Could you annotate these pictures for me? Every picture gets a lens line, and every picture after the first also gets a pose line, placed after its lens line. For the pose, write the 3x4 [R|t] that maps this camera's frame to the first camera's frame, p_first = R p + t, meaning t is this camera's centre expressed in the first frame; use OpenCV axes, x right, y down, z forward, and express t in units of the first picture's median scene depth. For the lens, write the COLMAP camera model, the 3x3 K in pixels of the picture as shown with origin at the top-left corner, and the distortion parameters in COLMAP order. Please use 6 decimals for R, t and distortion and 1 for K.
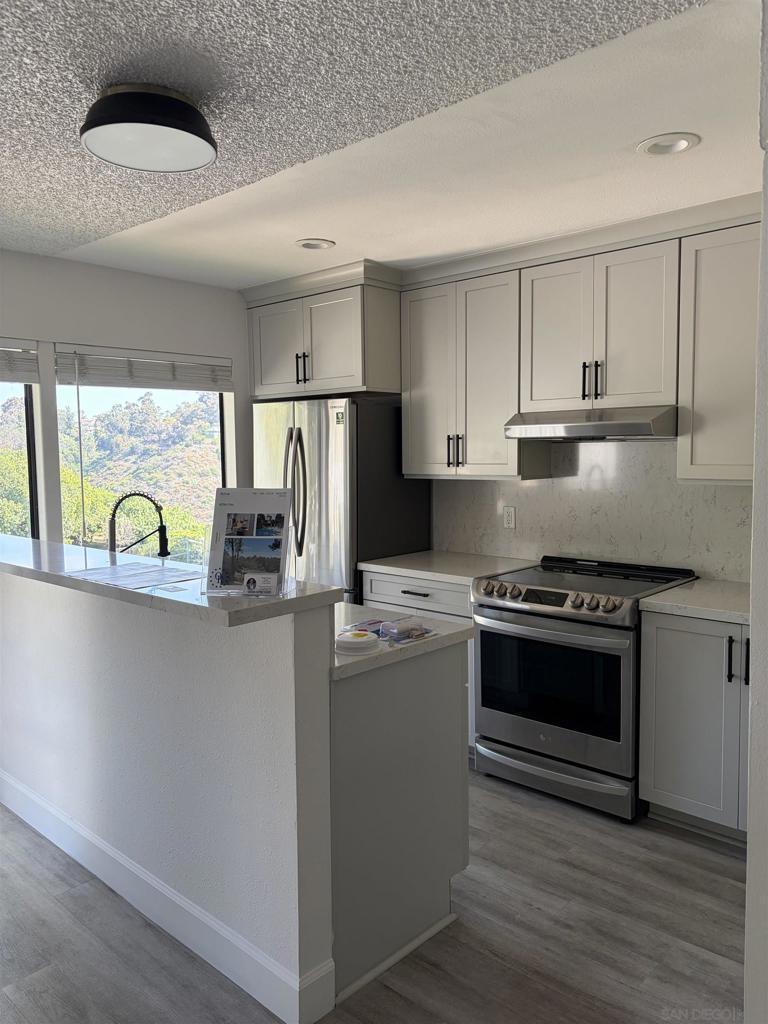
lens RADIAL K [[773.7, 0, 380.9], [0, 773.7, 509.6], [0, 0, 1]] dist [0.031142, -0.033341]
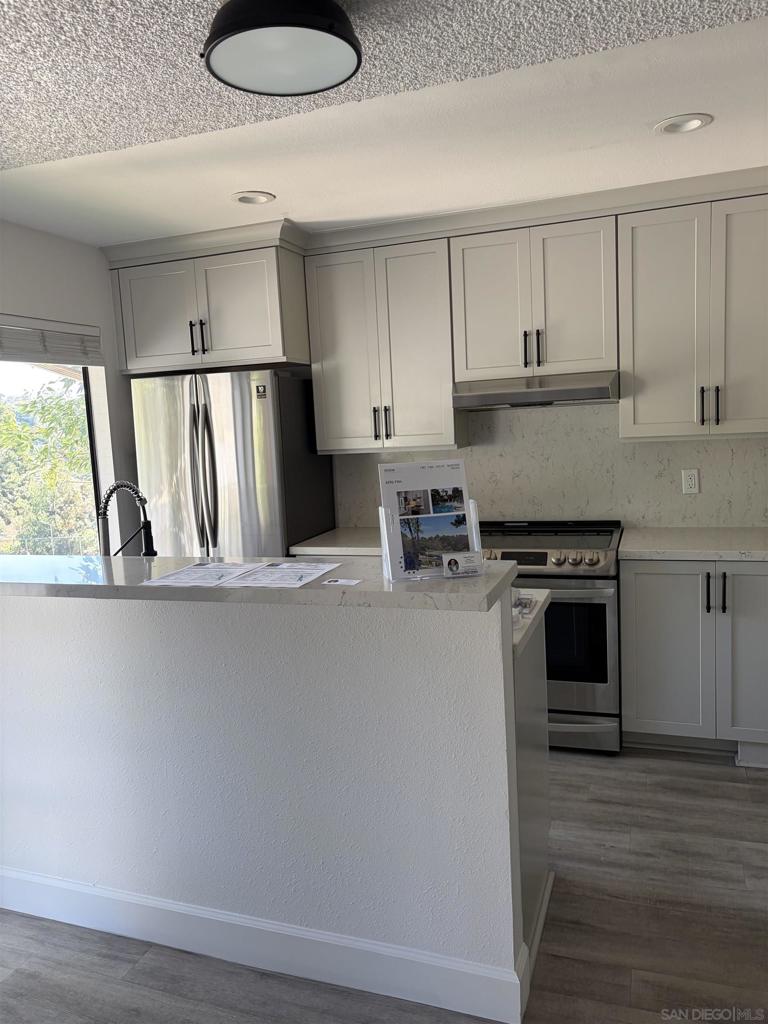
lens RADIAL K [[776.8, 0, 372.6], [0, 776.8, 513.2], [0, 0, 1]] dist [0.010290, -0.000927]
pose [[0.920779, -0.083334, 0.381080, -0.369180], [0.071994, 0.996436, 0.043946, -0.007399], [-0.383384, -0.013029, 0.923497, 0.121752]]
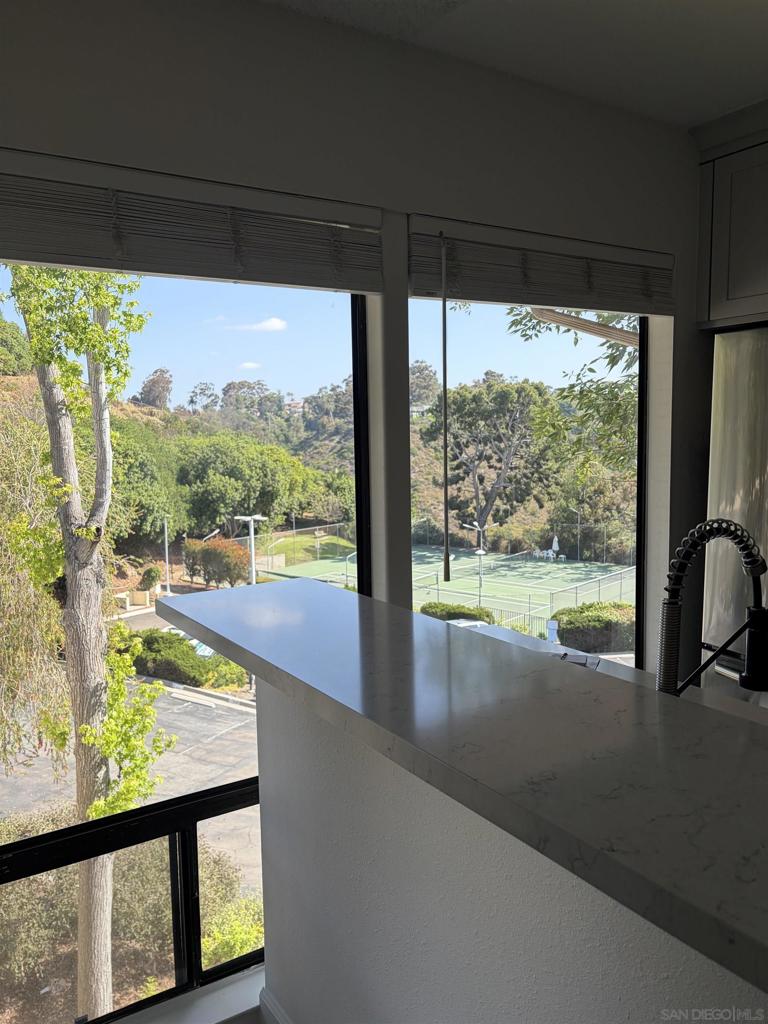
lens RADIAL K [[773.7, 0, 380.9], [0, 773.7, 509.6], [0, 0, 1]] dist [0.031142, -0.033341]
pose [[0.968304, 0.016450, -0.249233, -0.360047], [-0.009627, 0.999545, 0.028571, -0.038397], [0.249589, -0.025266, 0.968022, 0.578174]]
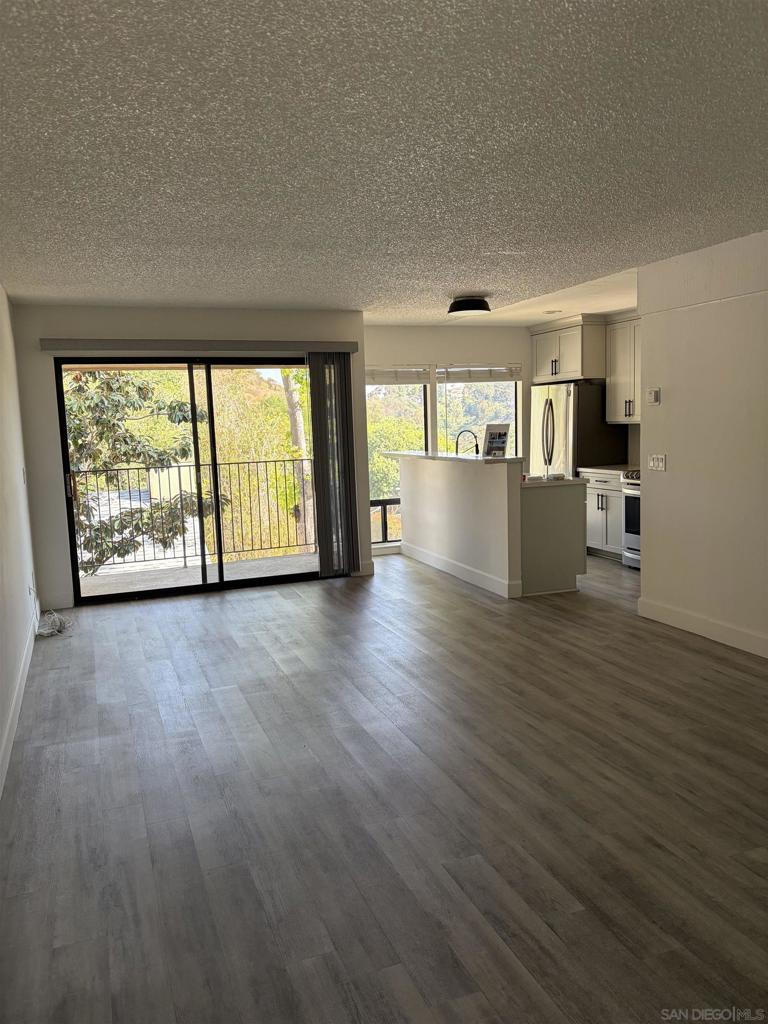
lens RADIAL K [[776.8, 0, 372.6], [0, 776.8, 513.2], [0, 0, 1]] dist [0.010290, -0.000927]
pose [[0.891870, 0.030096, -0.451290, 0.503707], [-0.006721, 0.998555, 0.053311, 0.104935], [0.452242, -0.044513, 0.890784, -1.249916]]
